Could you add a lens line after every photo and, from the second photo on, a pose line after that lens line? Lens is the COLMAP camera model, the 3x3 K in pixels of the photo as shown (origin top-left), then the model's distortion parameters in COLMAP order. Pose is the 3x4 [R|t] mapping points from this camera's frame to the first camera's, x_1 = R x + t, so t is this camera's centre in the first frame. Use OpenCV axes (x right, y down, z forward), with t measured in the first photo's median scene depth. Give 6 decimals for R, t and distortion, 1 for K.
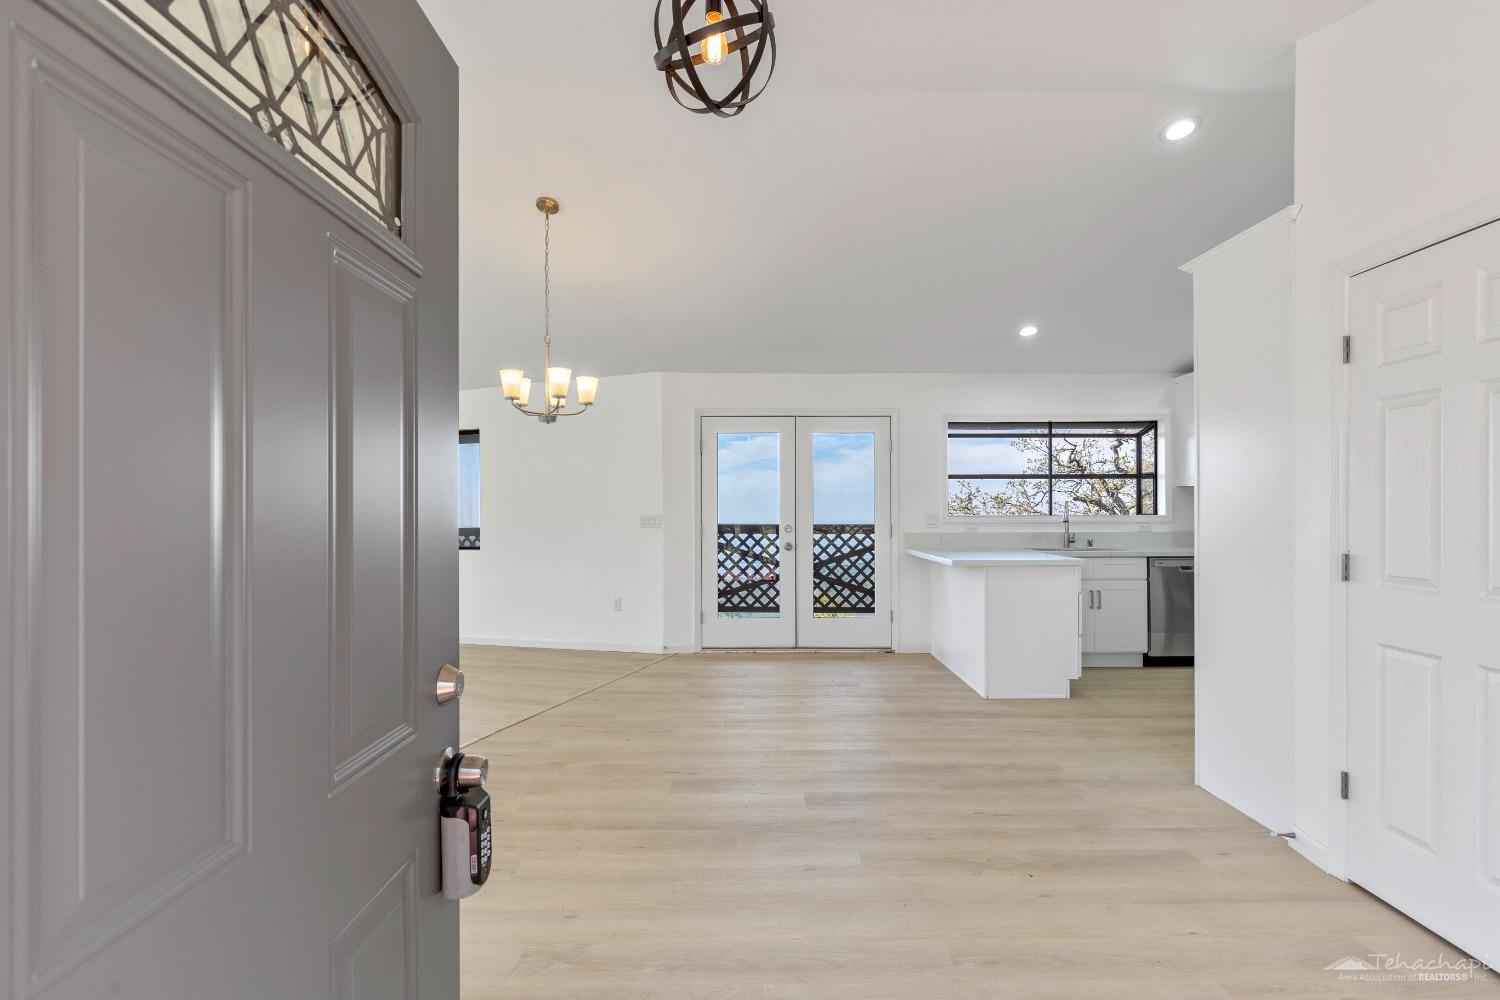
lens RADIAL K [[719.0, 0, 753.9], [0, 719.0, 504.6], [0, 0, 1]] dist [-0.002690, -0.000185]
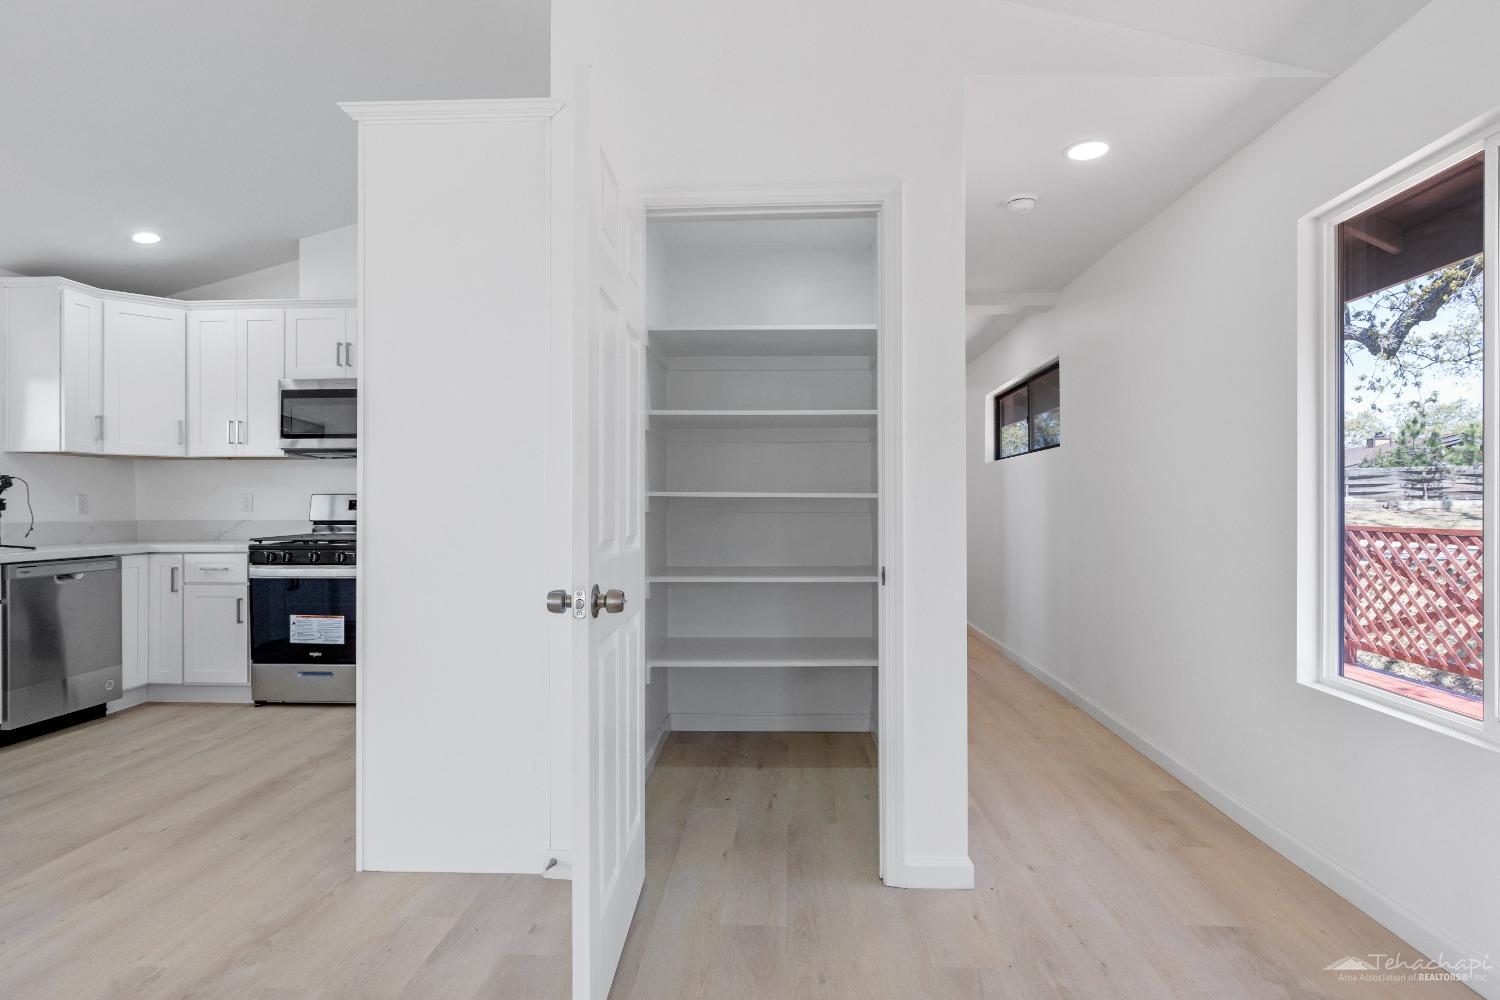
lens RADIAL K [[778.7, 0, 756.4], [0, 778.7, 503.7], [0, 0, 1]] dist [0.001337, 0.001078]
pose [[0.053463, 0.006953, 0.998546, -0.057047], [-0.001476, 0.999975, -0.006884, 0.024328], [-0.998569, -0.001105, 0.053472, 0.314189]]
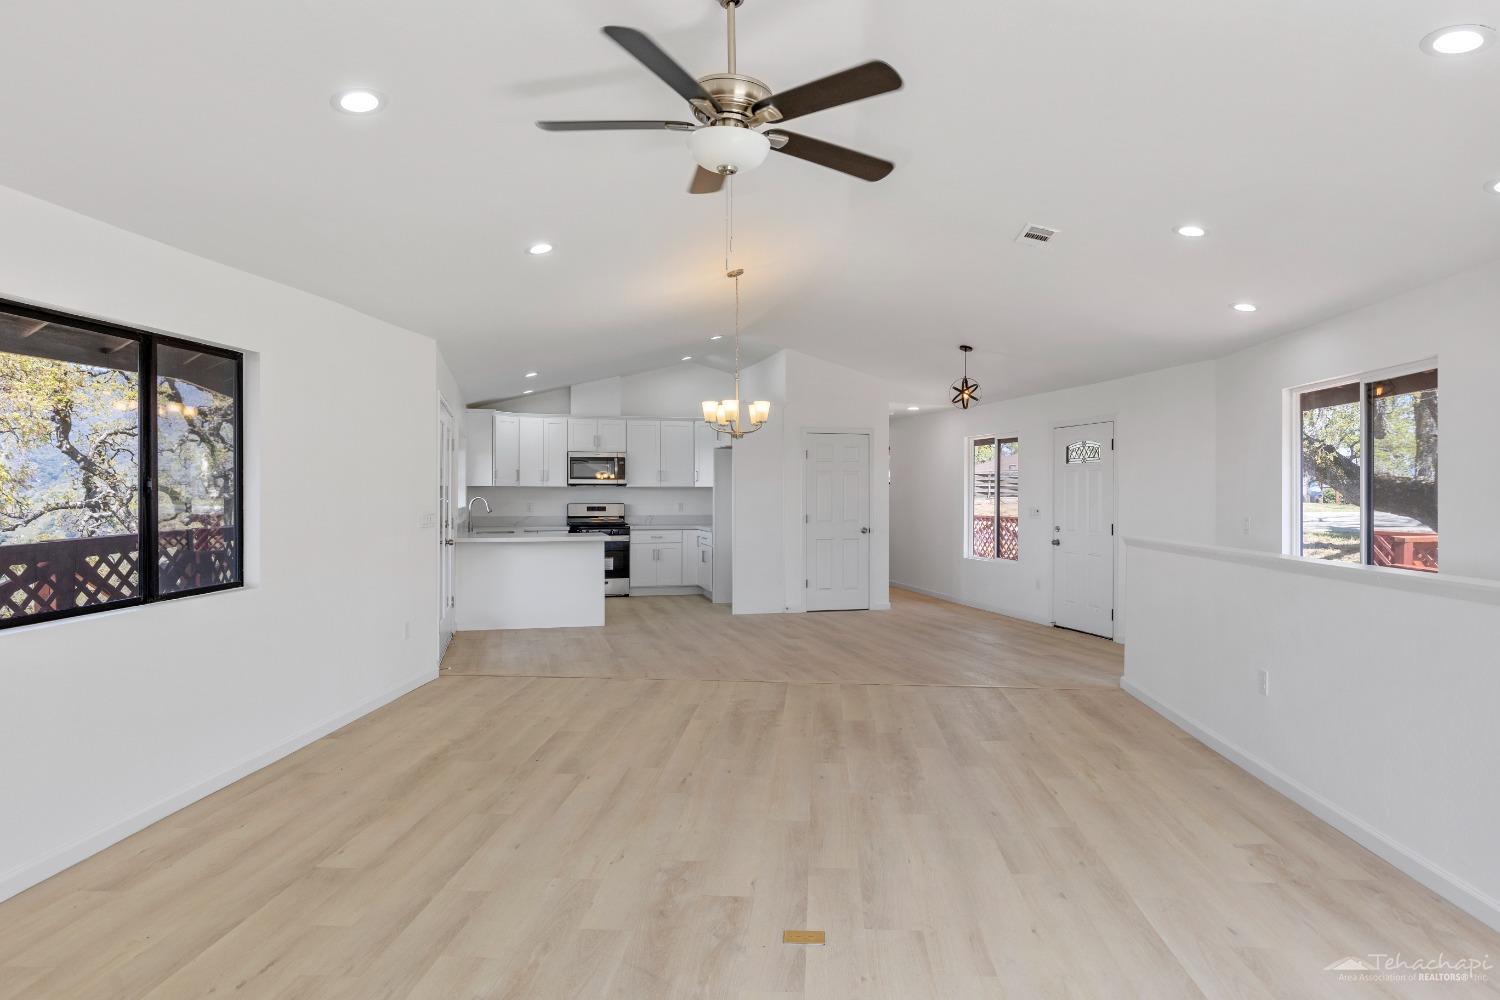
lens RADIAL K [[870.8, 0, 752.8], [0, 870.8, 495.4], [0, 0, 1]] dist [0.000271, 0.000043]
pose [[-0.255890, 0.003596, 0.966699, -1.215466], [-0.003285, 0.999984, -0.004589, -0.001156], [-0.966700, -0.004349, -0.255874, 0.911626]]
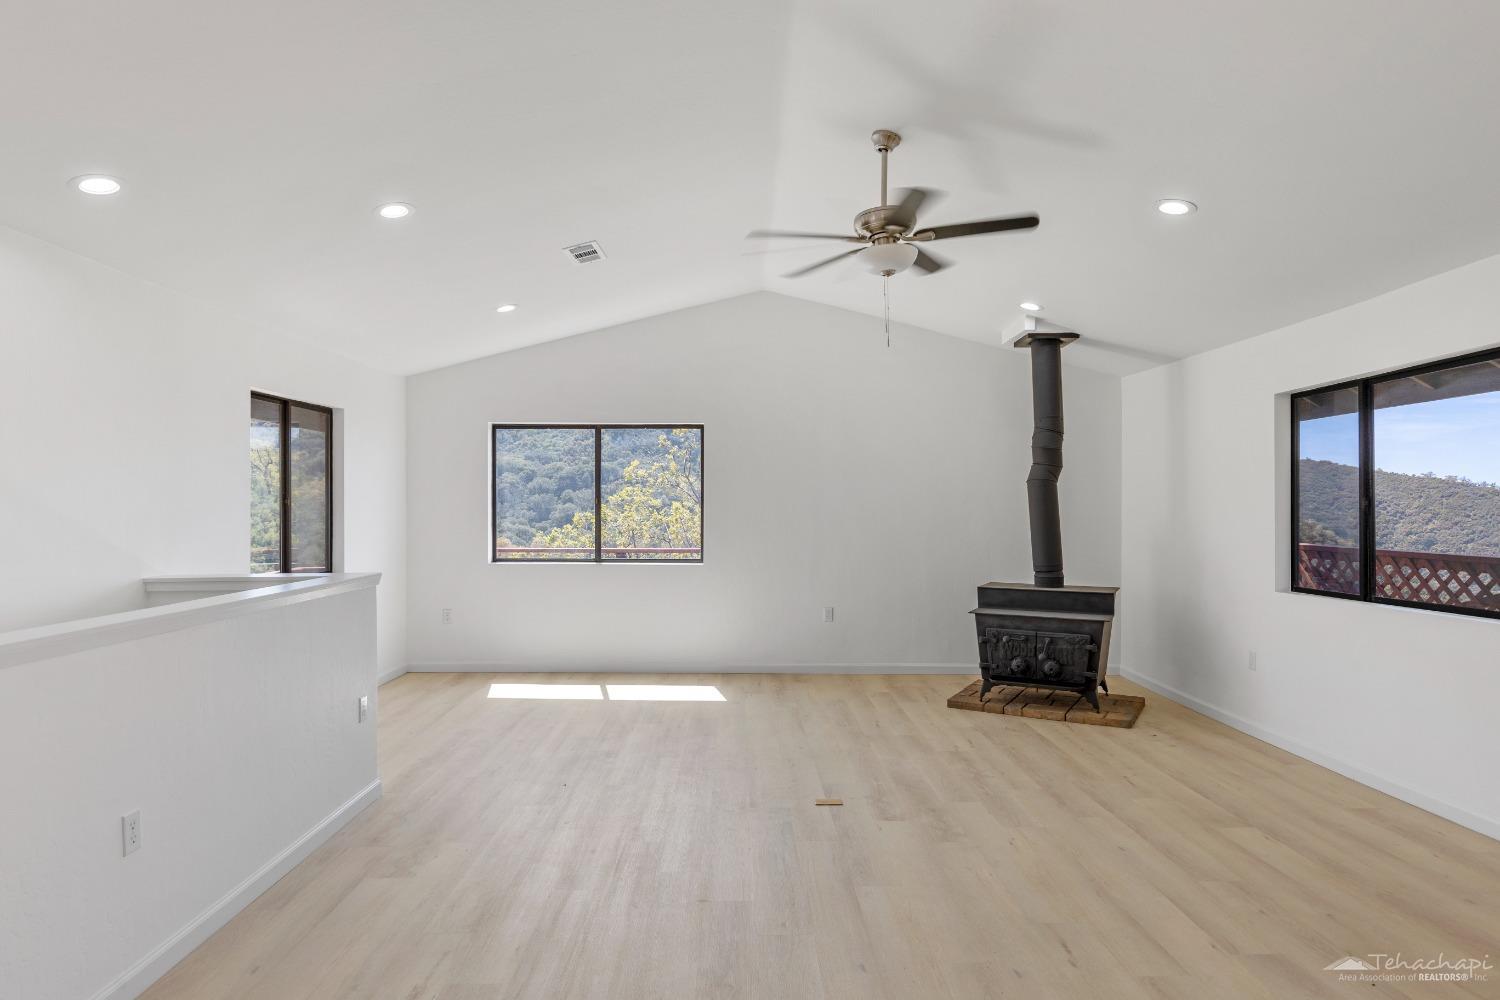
lens RADIAL K [[869.2, 0, 757.0], [0, 869.2, 509.7], [0, 0, 1]] dist [0.000840, 0.000083]
pose [[0.353071, 0.006729, -0.935572, -0.191436], [0.005960, 0.999938, 0.009442, -0.011431], [0.935578, -0.008909, 0.353009, 0.487544]]
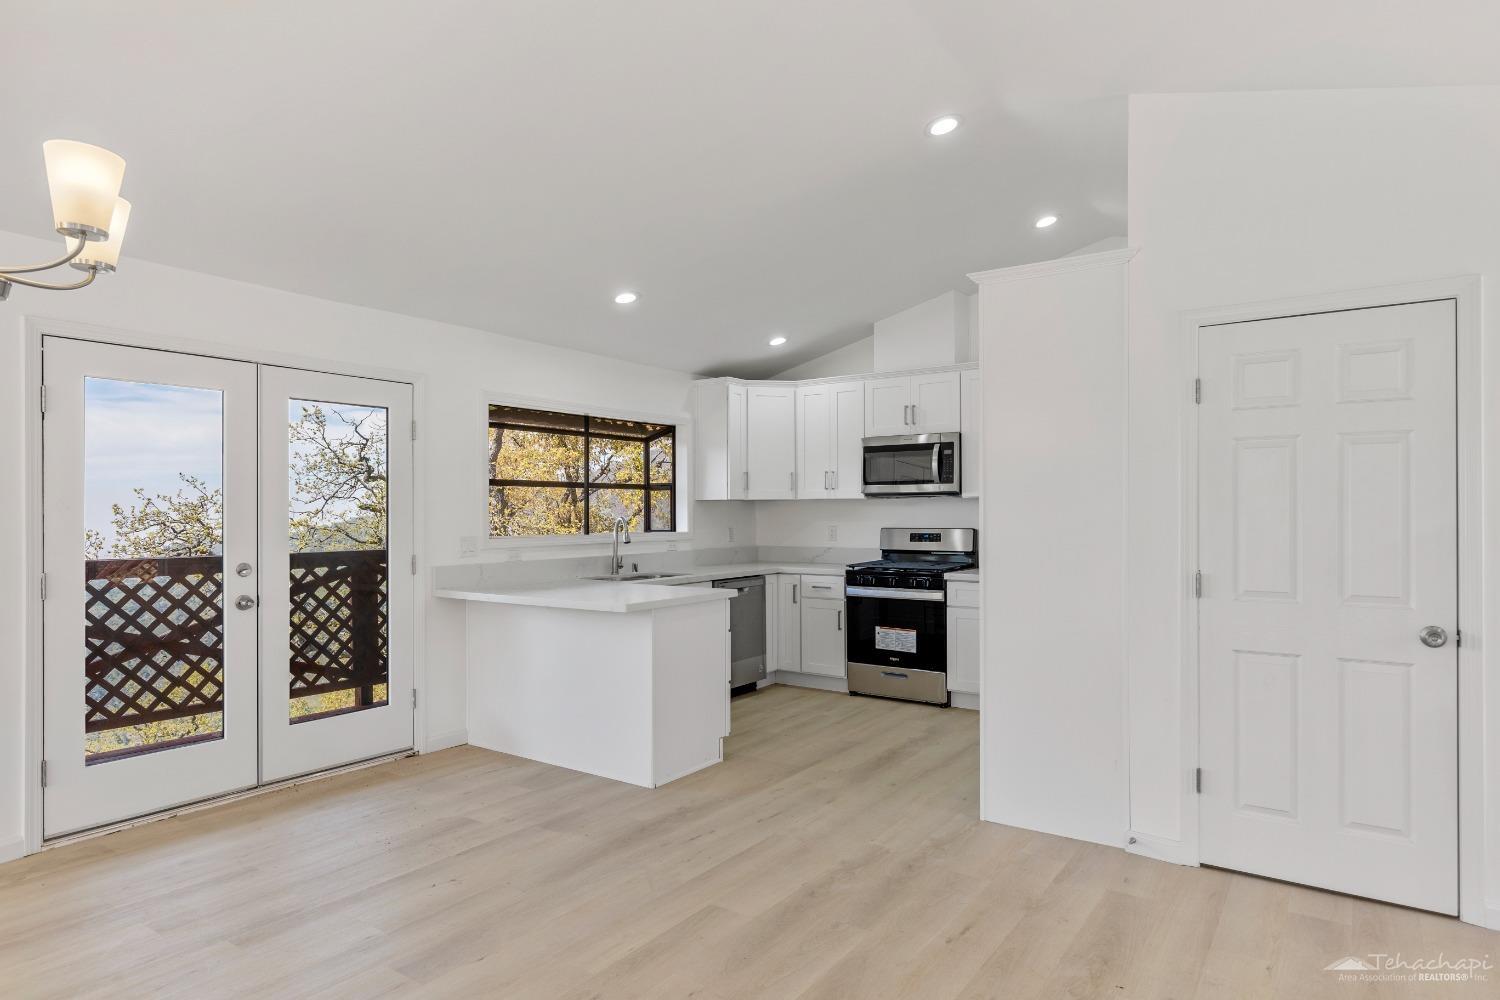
lens RADIAL K [[869.2, 0, 757.0], [0, 869.2, 509.7], [0, 0, 1]] dist [0.000840, 0.000083]
pose [[0.572675, 0.002483, 0.819779, -0.271331], [-0.000898, 0.999997, -0.002401, -0.010663], [-0.819782, 0.000639, 0.572675, 0.313930]]
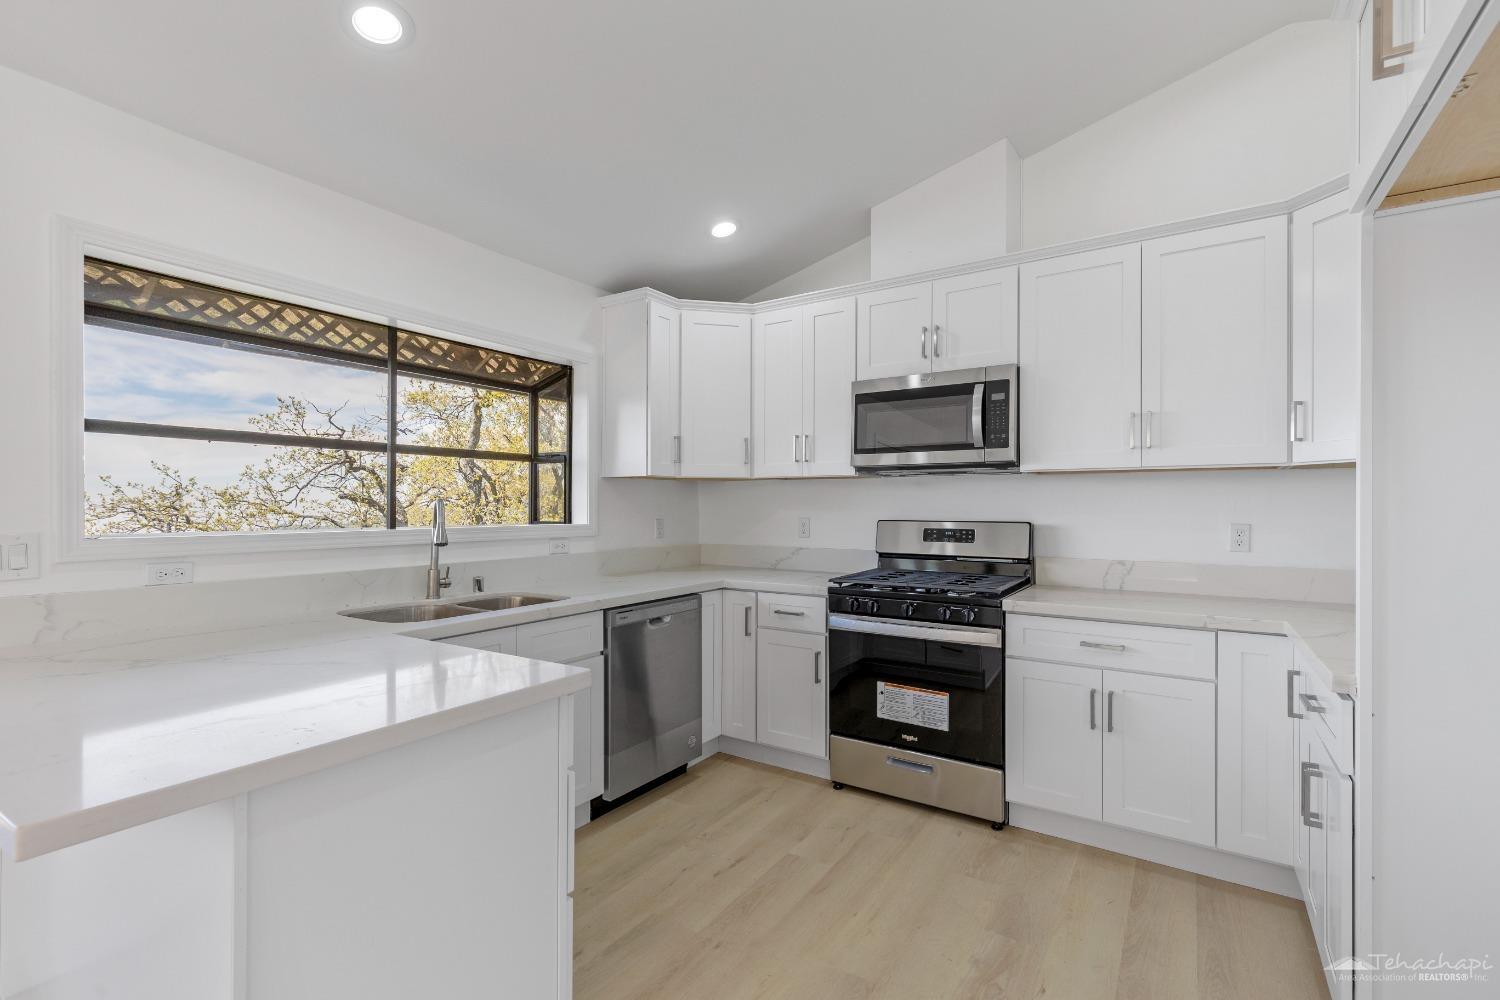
lens RADIAL K [[678.2, 0, 755.6], [0, 678.2, 502.8], [0, 0, 1]] dist [0.002608, 0.000152]
pose [[0.544571, 0.008137, 0.838675, 0.181004], [-0.007313, 0.999961, -0.004954, -0.001611], [-0.838683, -0.003435, 0.544609, 0.588485]]
